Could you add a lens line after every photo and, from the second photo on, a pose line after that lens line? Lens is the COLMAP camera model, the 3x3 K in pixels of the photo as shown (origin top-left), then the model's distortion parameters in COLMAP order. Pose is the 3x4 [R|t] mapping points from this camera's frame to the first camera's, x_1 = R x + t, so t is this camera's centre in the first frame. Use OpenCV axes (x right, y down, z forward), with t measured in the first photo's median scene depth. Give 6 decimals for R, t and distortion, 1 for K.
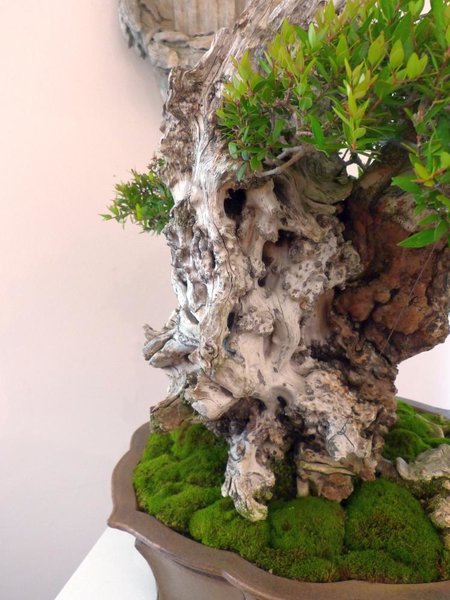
lens RADIAL K [[537.4, 0, 224.9], [0, 537.4, 303.2], [0, 0, 1]] dist [-0.012846, -0.003714]
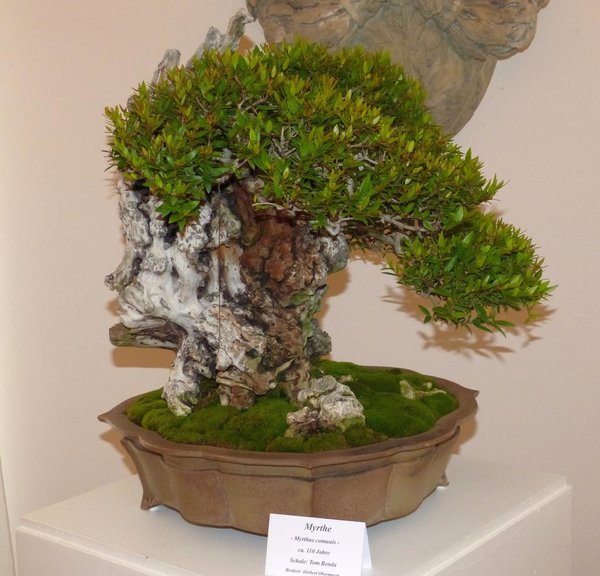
lens RADIAL K [[902.5, 0, 300.0], [0, 902.5, 286.6], [0, 0, 1]] dist [-0.015068, 0.000000]
pose [[0.927103, 0.028943, -0.373688, 1.279921], [-0.047231, 0.998088, -0.039873, 0.164253], [0.371819, 0.054616, 0.926697, -1.113010]]
